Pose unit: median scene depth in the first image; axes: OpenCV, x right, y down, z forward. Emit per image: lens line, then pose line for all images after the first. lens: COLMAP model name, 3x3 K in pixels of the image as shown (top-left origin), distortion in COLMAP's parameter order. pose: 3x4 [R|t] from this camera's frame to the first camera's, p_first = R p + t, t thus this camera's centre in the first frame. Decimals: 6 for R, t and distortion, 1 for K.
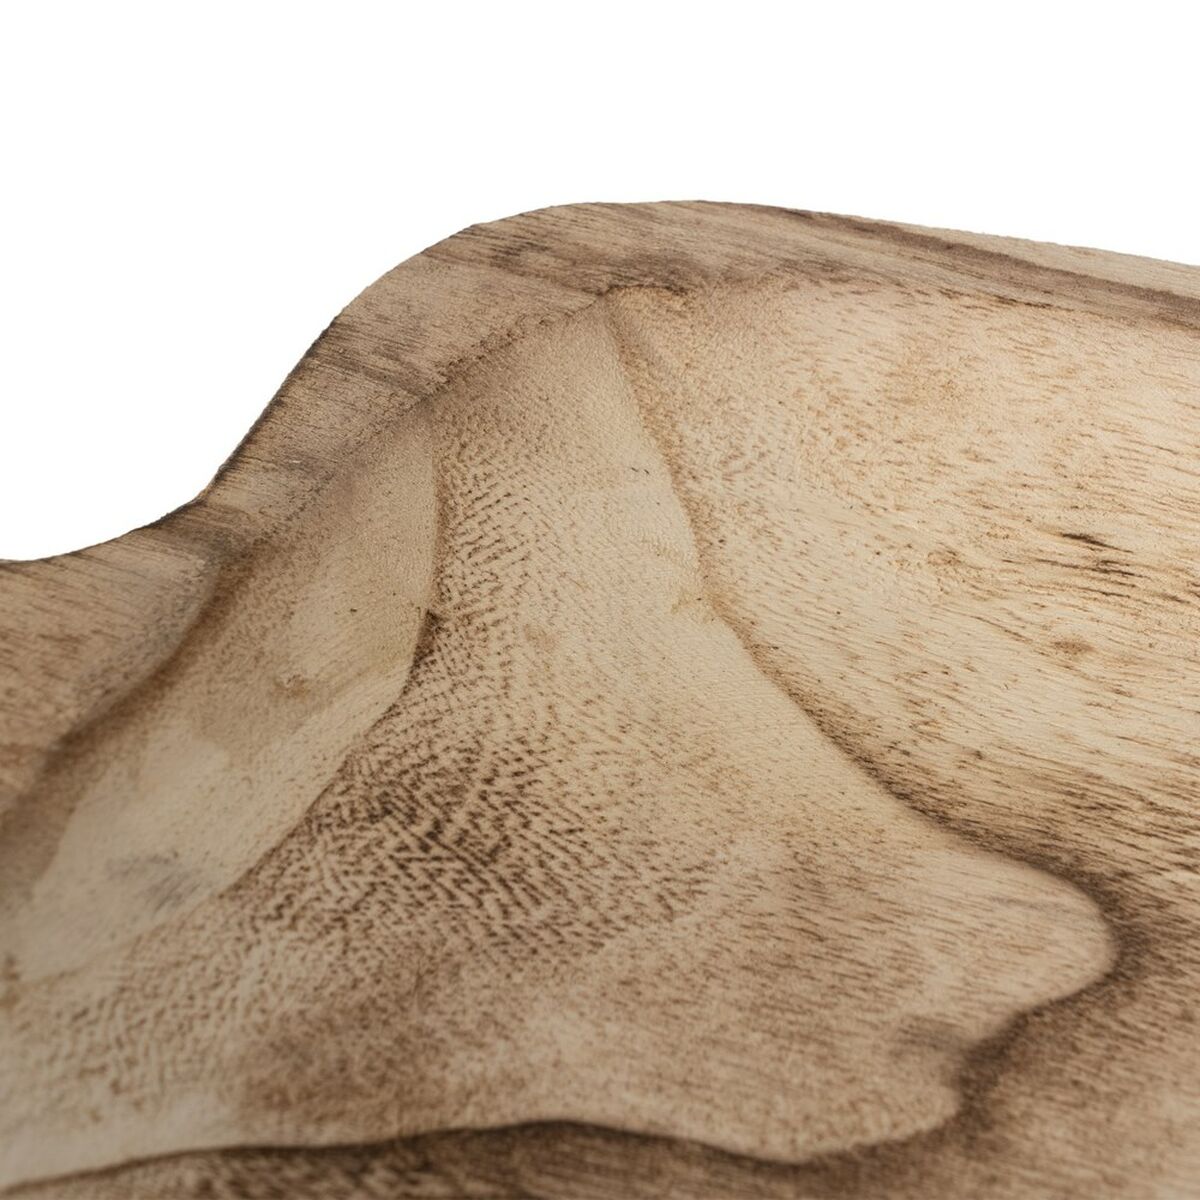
lens RADIAL K [[4646.5, 0, 600.0], [0, 4646.5, 600.0], [0, 0, 1]] dist [-0.081077, 0.081580]
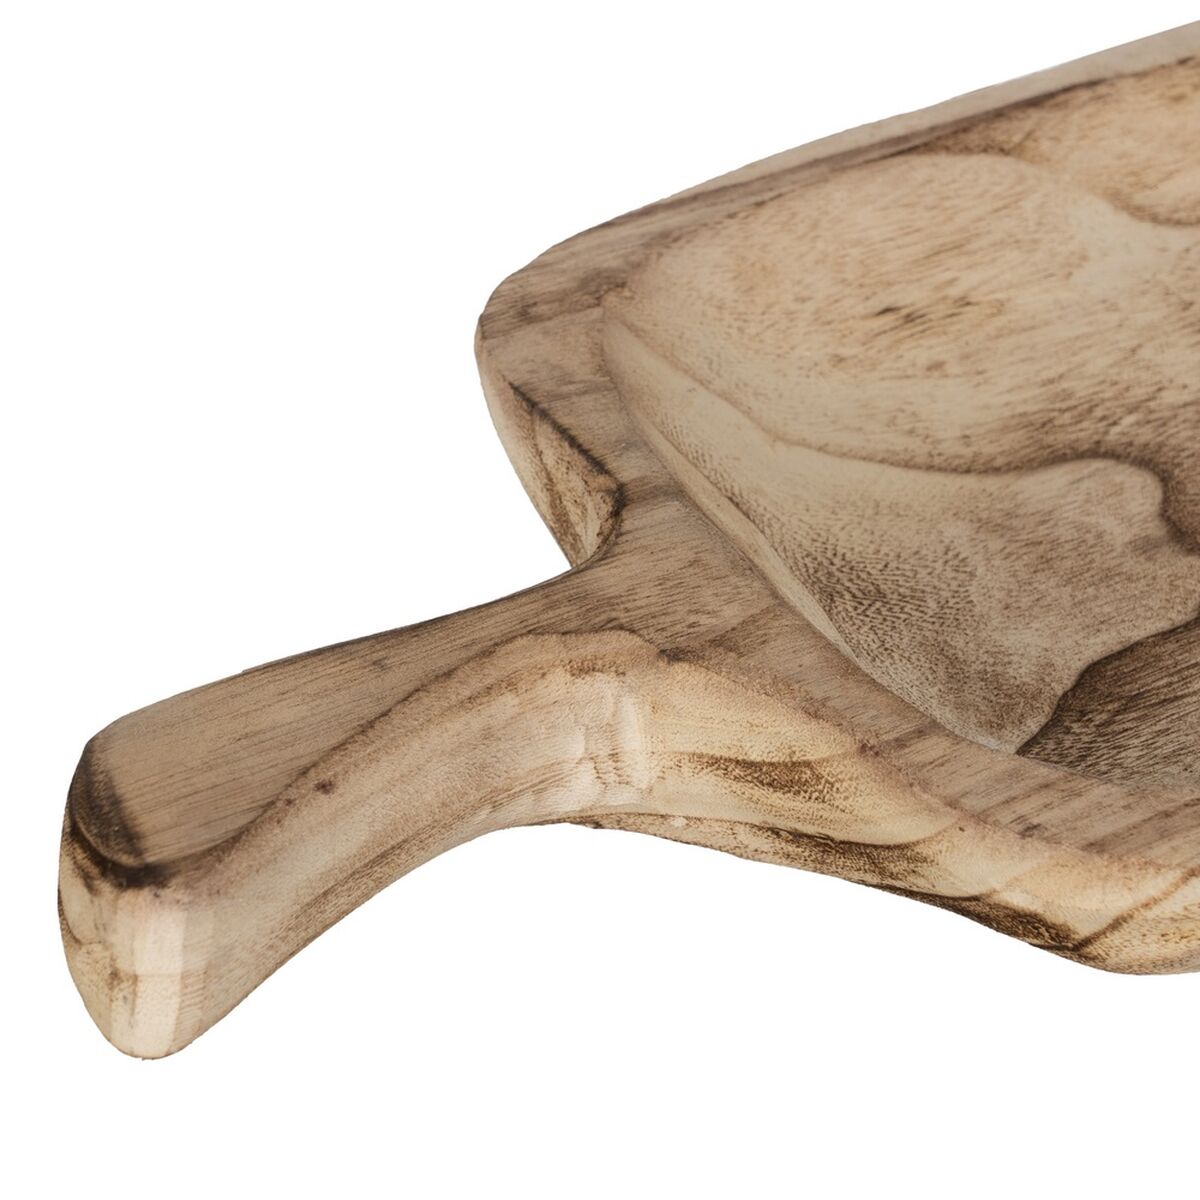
lens RADIAL K [[4646.5, 0, 600.0], [0, 4646.5, 600.0], [0, 0, 1]] dist [-0.081077, 0.081580]
pose [[0.663384, -0.458421, 0.591415, -0.909888], [0.520375, 0.850584, 0.075611, -0.097405], [-0.537710, 0.257599, 0.802815, -0.150804]]
